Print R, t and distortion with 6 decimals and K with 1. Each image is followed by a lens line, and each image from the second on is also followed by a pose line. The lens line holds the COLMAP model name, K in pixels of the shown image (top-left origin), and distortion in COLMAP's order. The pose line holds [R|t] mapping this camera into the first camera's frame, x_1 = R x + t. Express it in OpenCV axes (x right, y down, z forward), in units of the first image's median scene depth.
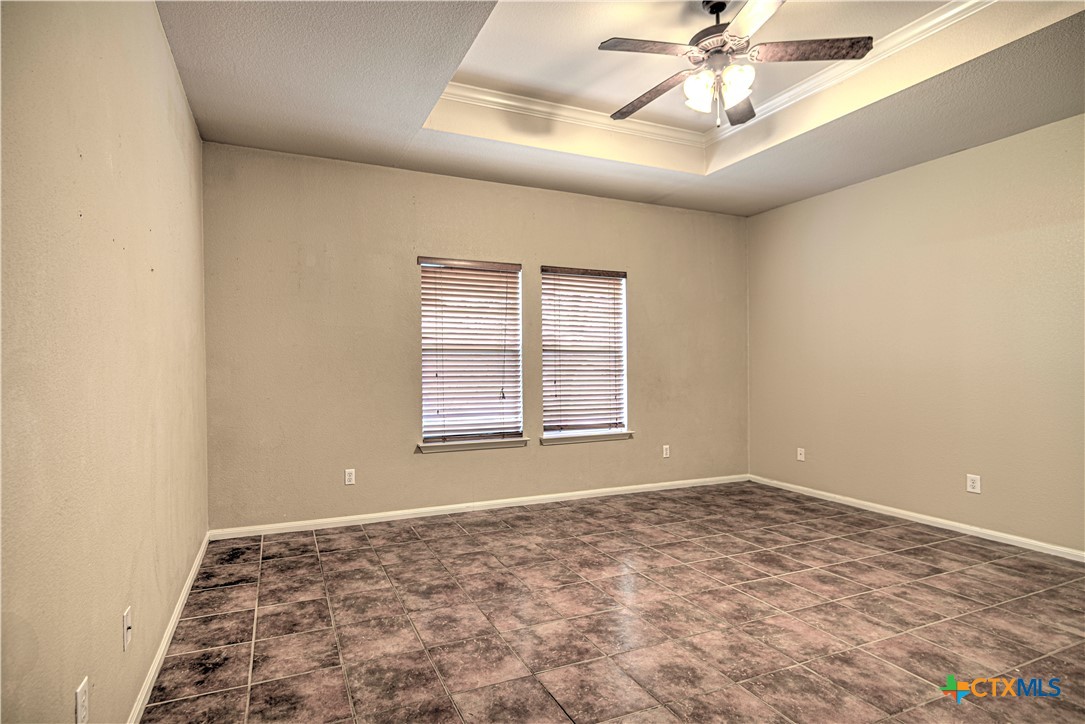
lens RADIAL K [[506.1, 0, 542.5], [0, 506.1, 362.0], [0, 0, 1]] dist [-0.000712, -0.001108]
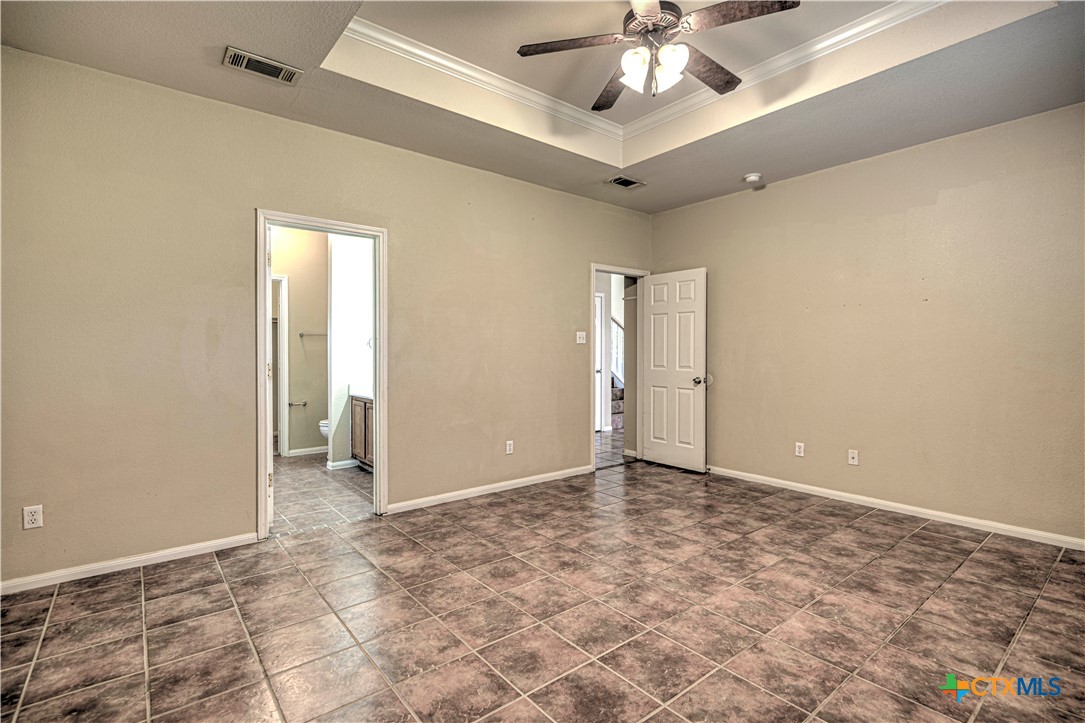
lens RADIAL K [[506.1, 0, 542.5], [0, 506.1, 361.5], [0, 0, 1]] dist [-0.000712, -0.001108]
pose [[-0.975805, 0.004340, -0.218599, 0.794373], [0.001199, 0.999894, 0.014497, -0.006703], [0.218639, 0.013884, -0.975707, 1.945169]]
